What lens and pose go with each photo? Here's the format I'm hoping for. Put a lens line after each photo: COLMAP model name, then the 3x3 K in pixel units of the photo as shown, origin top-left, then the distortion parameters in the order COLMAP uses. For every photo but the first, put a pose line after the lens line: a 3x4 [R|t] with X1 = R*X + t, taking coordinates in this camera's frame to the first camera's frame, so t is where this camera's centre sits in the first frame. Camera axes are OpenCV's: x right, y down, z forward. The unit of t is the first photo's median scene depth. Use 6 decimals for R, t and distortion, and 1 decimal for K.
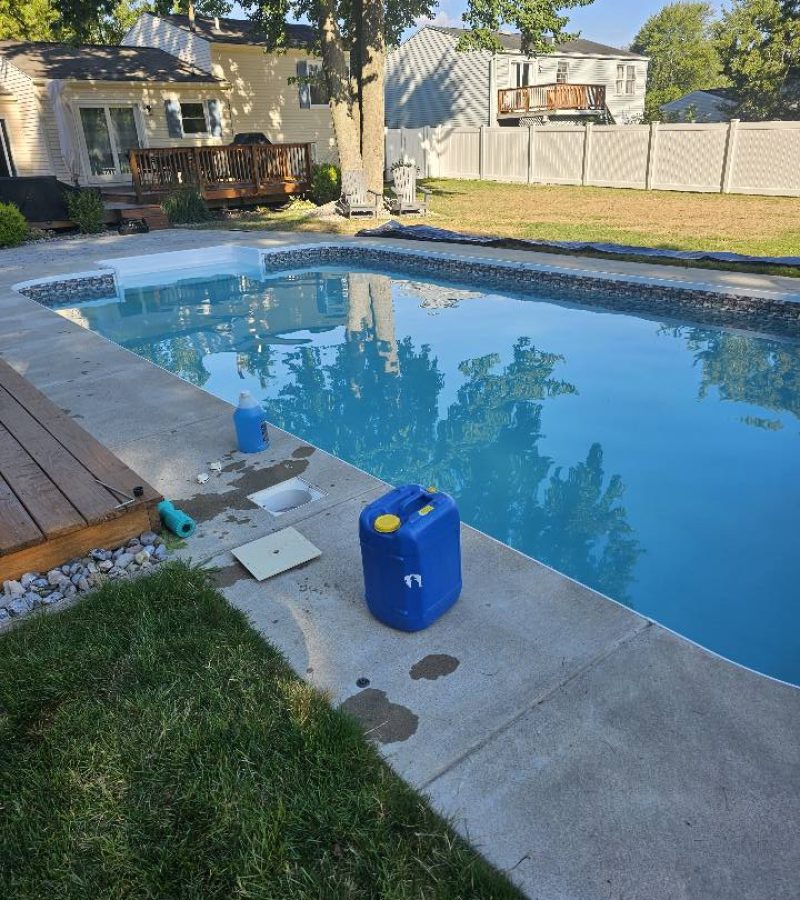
lens RADIAL K [[712.5, 0, 400.0], [0, 712.5, 450.0], [0, 0, 1]] dist [0.102146, -0.111914]
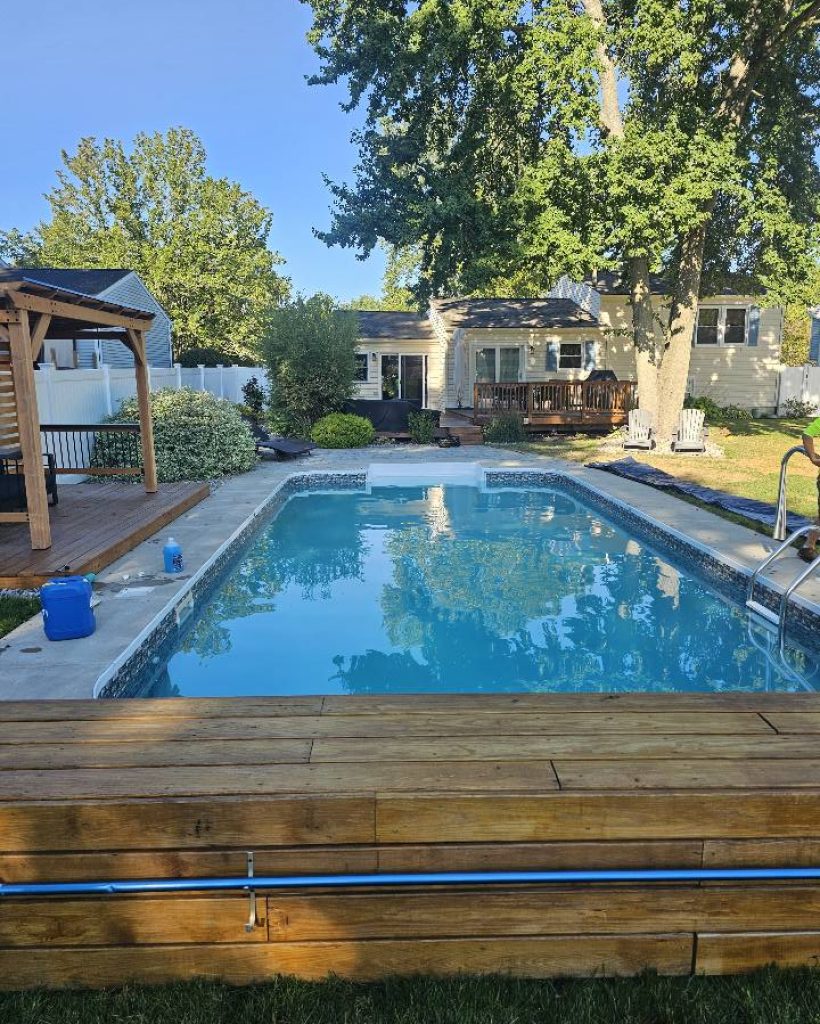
lens RADIAL K [[747.9, 0, 410.0], [0, 747.9, 512.0], [0, 0, 1]] dist [0.070138, -0.000034]
pose [[0.802971, 0.147011, -0.577603, 0.247467], [-0.259807, 0.958520, -0.117216, -0.014424], [0.536412, 0.244187, 0.807858, -0.040740]]
